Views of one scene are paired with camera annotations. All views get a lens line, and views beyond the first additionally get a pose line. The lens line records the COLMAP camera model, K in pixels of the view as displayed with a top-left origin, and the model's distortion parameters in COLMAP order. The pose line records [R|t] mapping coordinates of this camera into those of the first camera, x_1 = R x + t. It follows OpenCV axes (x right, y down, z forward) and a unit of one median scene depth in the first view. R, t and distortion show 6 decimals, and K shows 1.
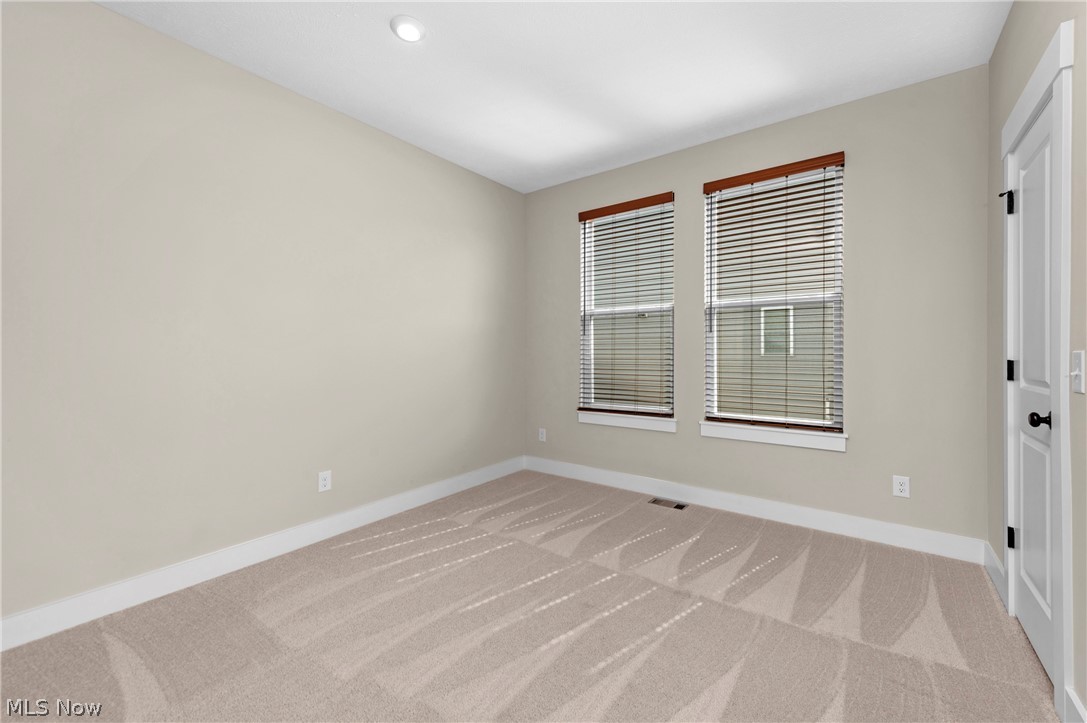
lens RADIAL K [[427.1, 0, 558.3], [0, 427.1, 358.8], [0, 0, 1]] dist [0.019447, -0.006164]
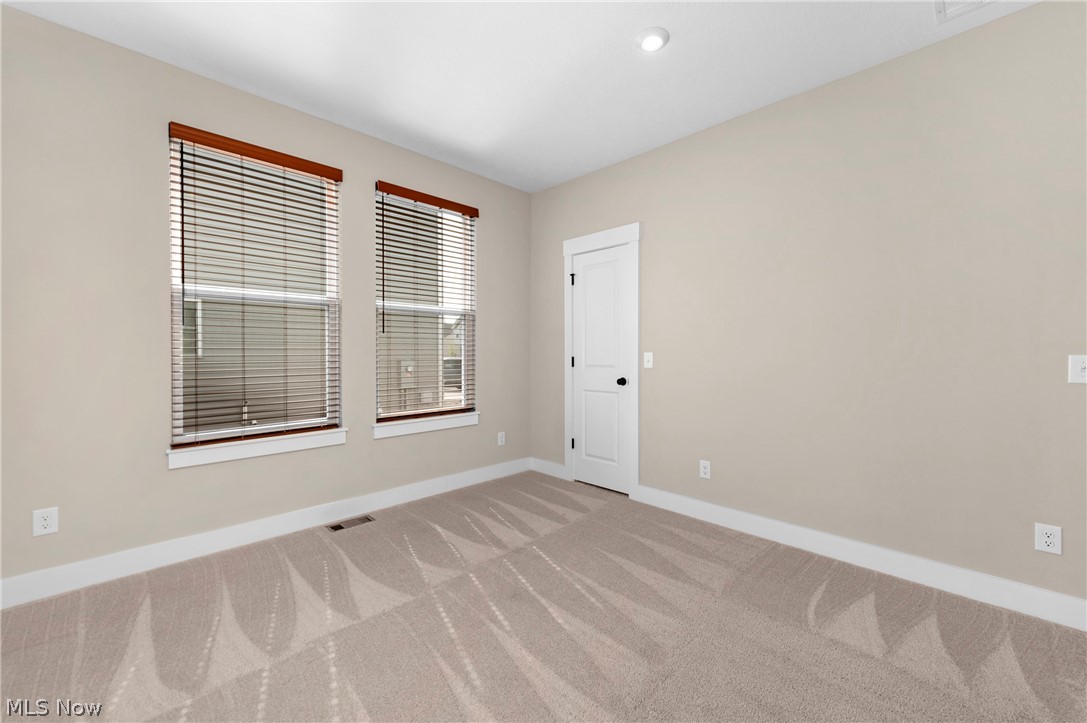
lens RADIAL K [[438.4, 0, 542.8], [0, 438.4, 357.3], [0, 0, 1]] dist [0.131903, -0.000029]
pose [[0.191559, -0.005203, 0.981467, -0.746759], [0.013536, 0.999905, 0.002658, -0.003985], [-0.981388, 0.012776, 0.191611, 0.533956]]
